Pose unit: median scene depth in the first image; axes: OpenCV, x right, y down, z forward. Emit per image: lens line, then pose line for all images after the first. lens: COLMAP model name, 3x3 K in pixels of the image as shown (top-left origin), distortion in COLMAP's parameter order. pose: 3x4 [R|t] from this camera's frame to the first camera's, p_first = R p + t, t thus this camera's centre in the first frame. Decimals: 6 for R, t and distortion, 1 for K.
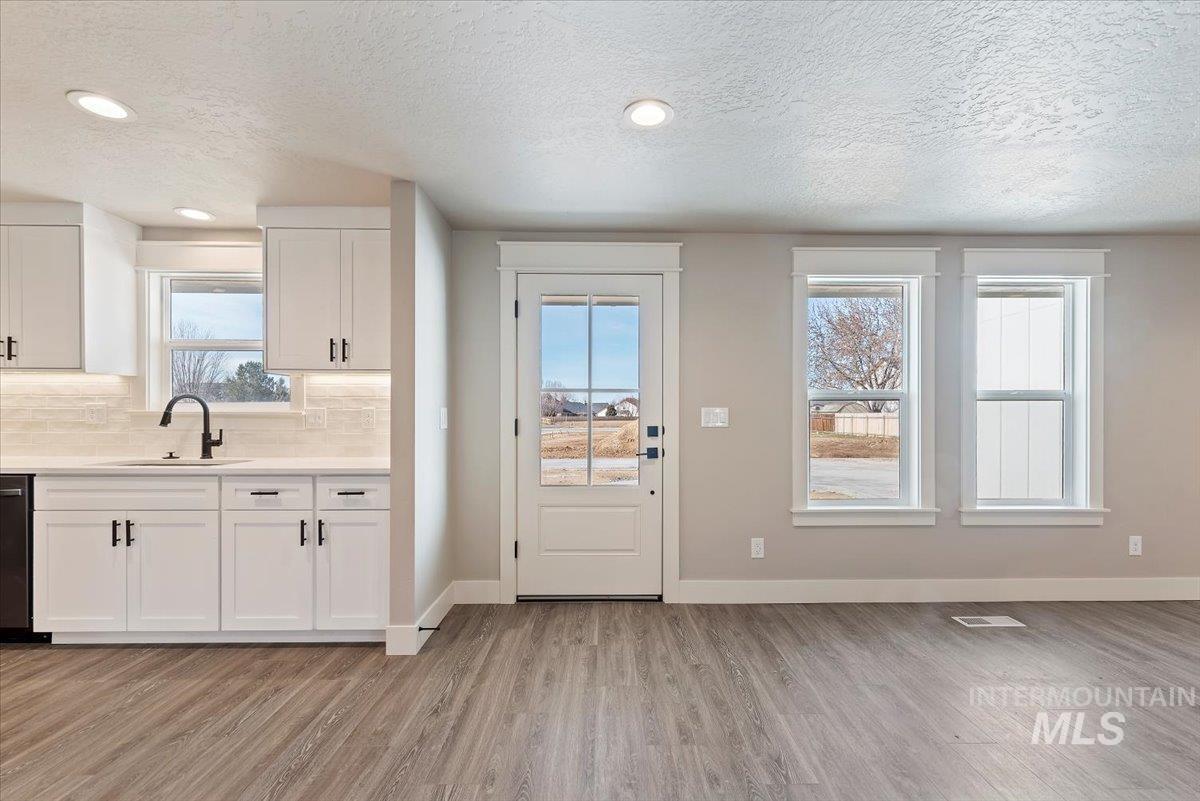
lens RADIAL K [[522.8, 0, 608.6], [0, 522.8, 421.9], [0, 0, 1]] dist [0.000692, -0.000306]
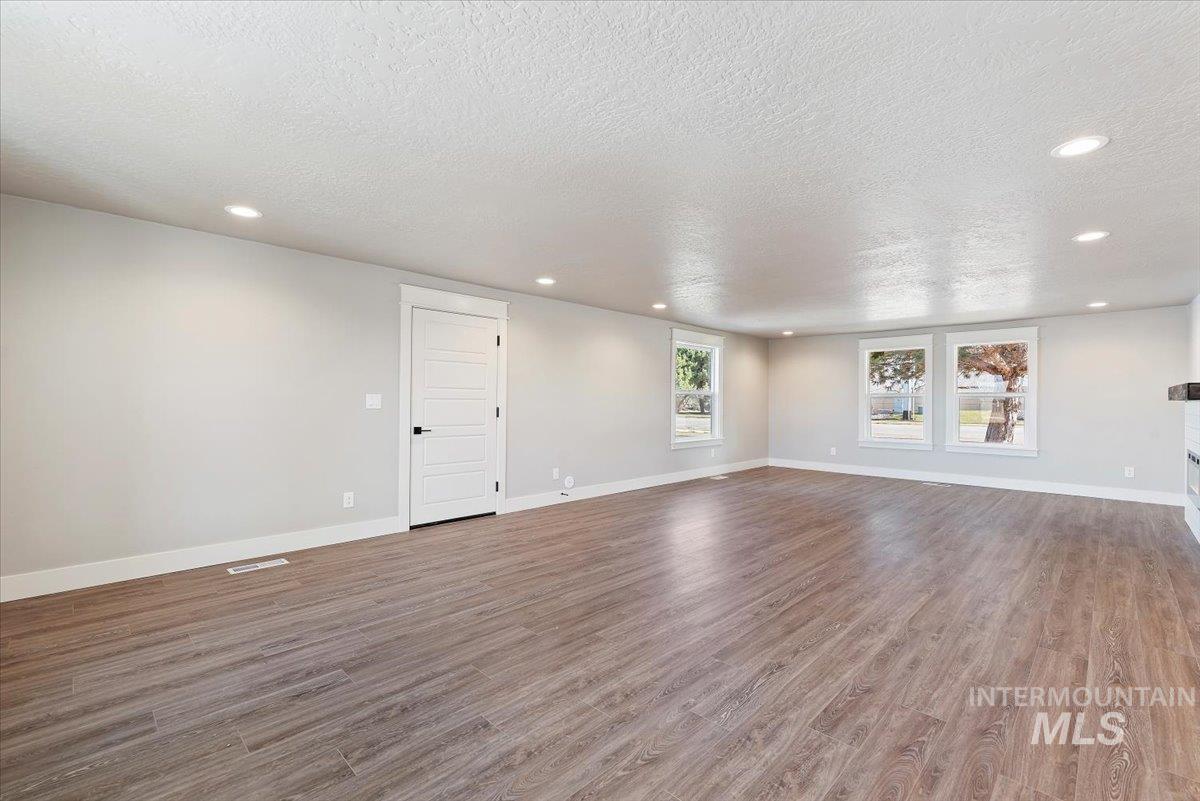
lens RADIAL K [[522.8, 0, 608.9], [0, 522.8, 398.6], [0, 0, 1]] dist [0.000692, -0.000306]
pose [[-0.708255, -0.004498, 0.705943, 0.014268], [-0.003890, 0.999989, 0.002469, -0.013020], [-0.705946, -0.000998, -0.708265, 0.860435]]
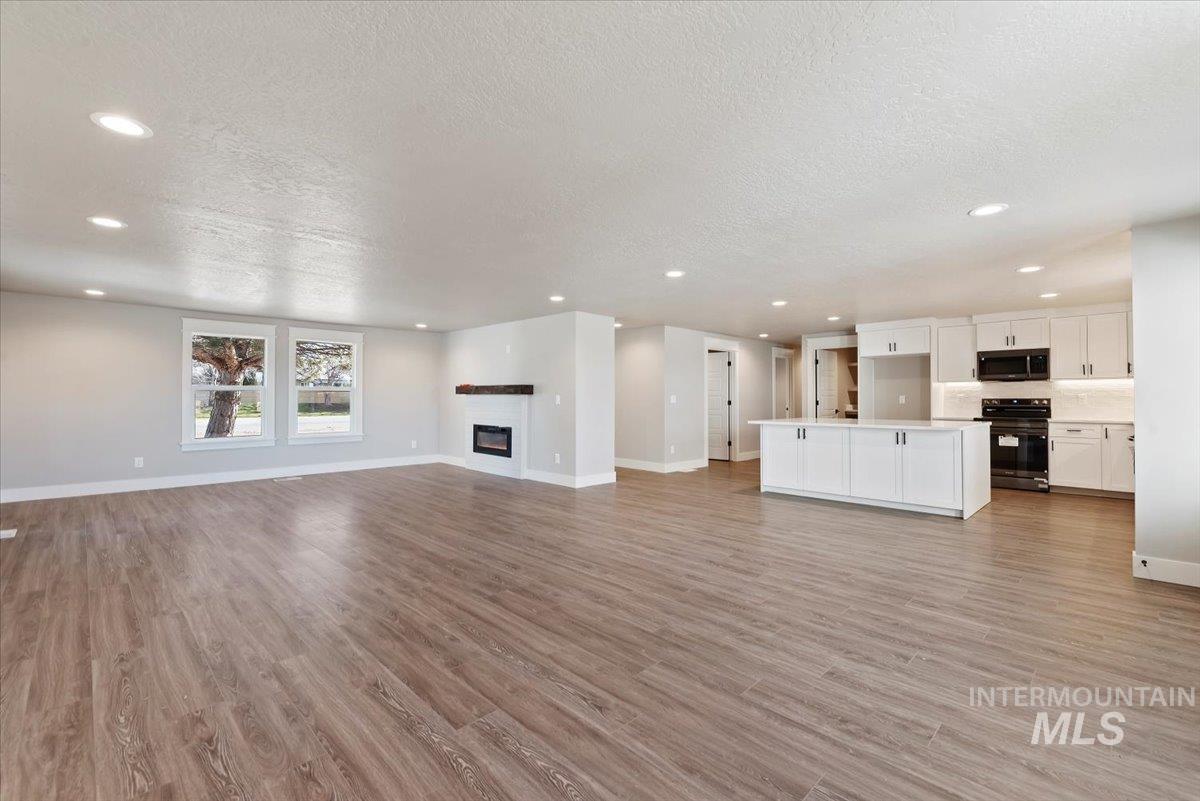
lens RADIAL K [[522.8, 0, 614.6], [0, 522.8, 394.6], [0, 0, 1]] dist [0.000692, -0.000306]
pose [[-0.706592, -0.006696, -0.707589, 1.266376], [-0.008207, 0.999966, -0.001268, -0.011139], [0.707574, 0.004911, -0.706623, 0.826216]]
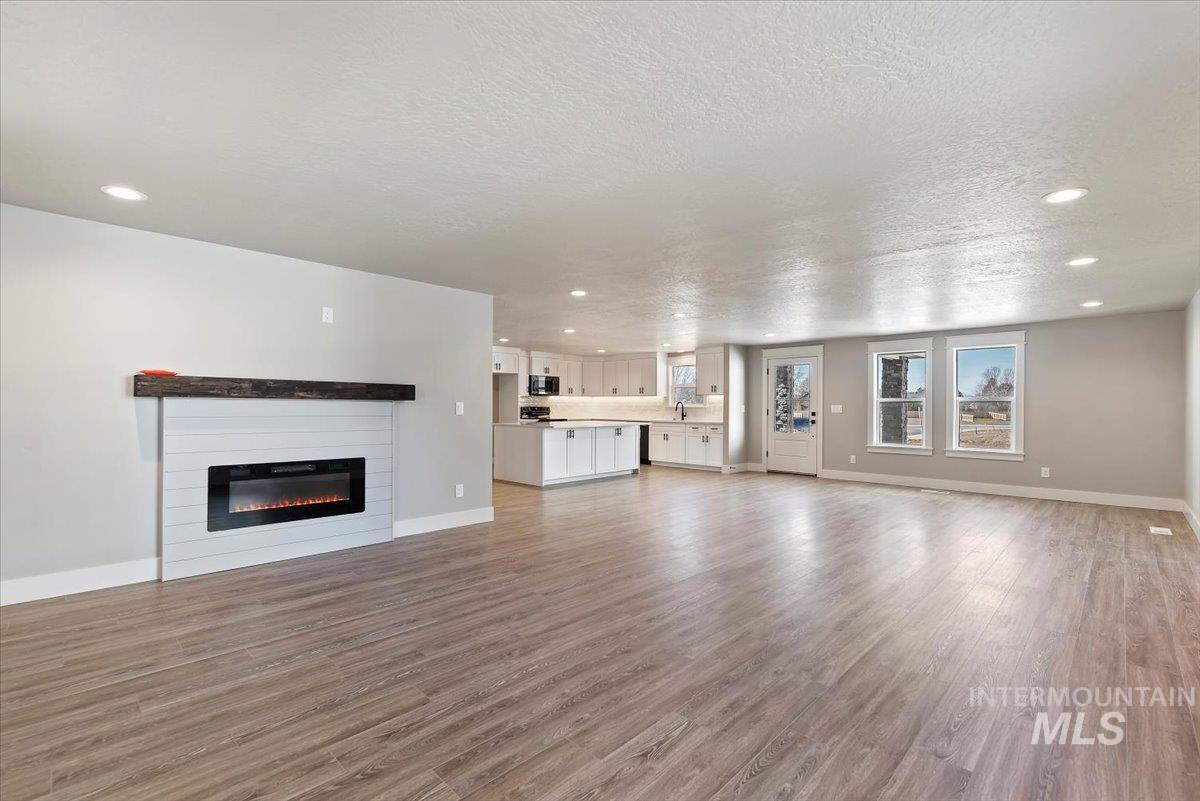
lens RADIAL K [[527.5, 0, 614.2], [0, 527.5, 398.4], [0, 0, 1]] dist [0.003692, 0.000542]
pose [[0.713501, -0.009130, -0.700595, 1.338259], [-0.009491, 0.999697, -0.022694, 0.009731], [0.700590, 0.022842, 0.713198, -1.786926]]
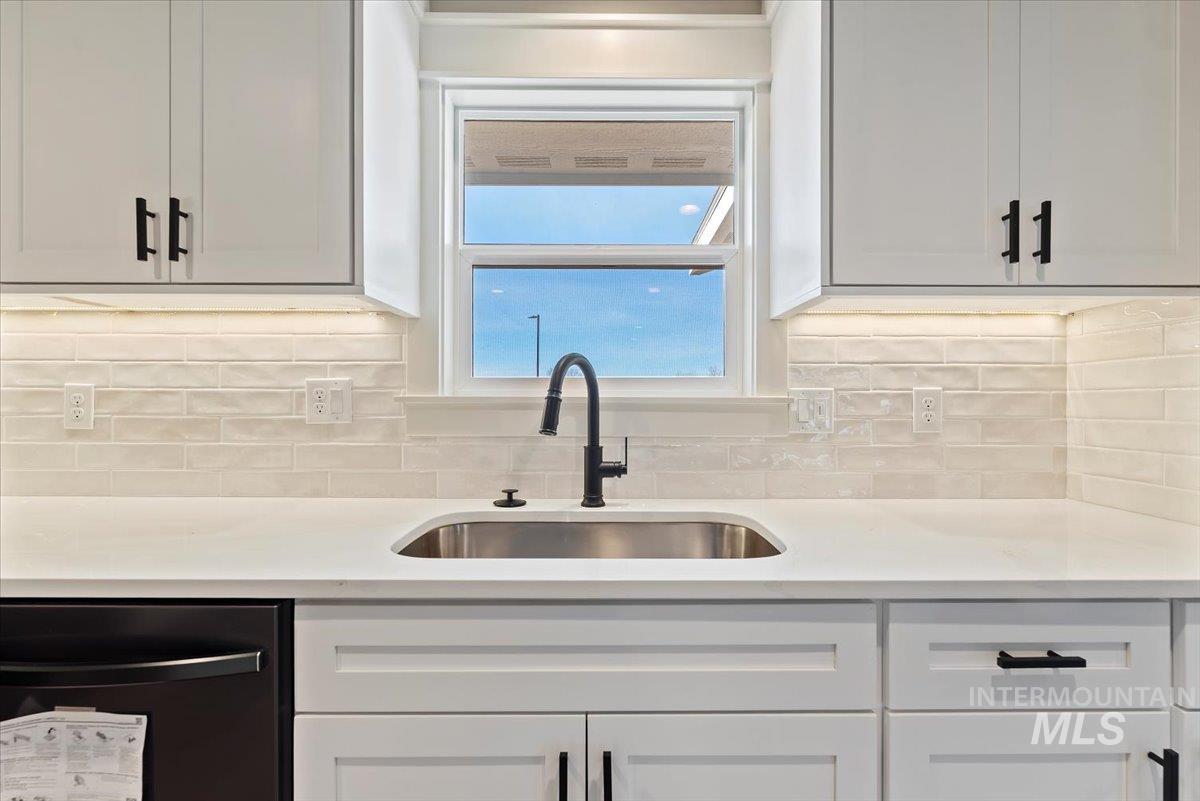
lens RADIAL K [[522.8, 0, 609.2], [0, 522.8, 400.5], [0, 0, 1]] dist [0.000692, -0.000306]
pose [[0.999927, -0.001358, -0.012033, -0.749813], [0.001208, 0.999922, -0.012466, -0.010999], [0.012049, 0.012451, 0.999850, 0.568645]]
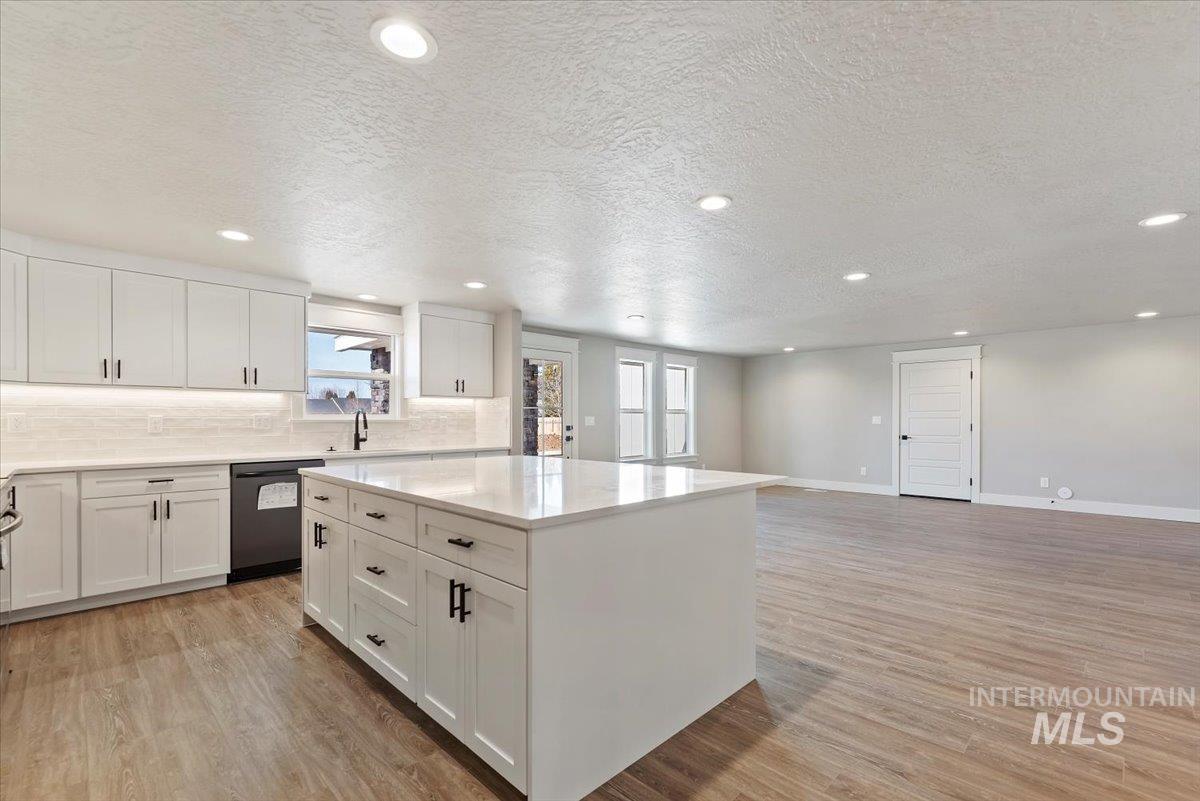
lens RADIAL K [[522.8, 0, 601.3], [0, 522.8, 421.7], [0, 0, 1]] dist [0.000692, -0.000306]
pose [[0.722043, -0.007754, 0.691804, -1.315169], [0.010124, 0.999949, 0.000641, -0.007618], [-0.691774, 0.006541, 0.722085, -0.615732]]
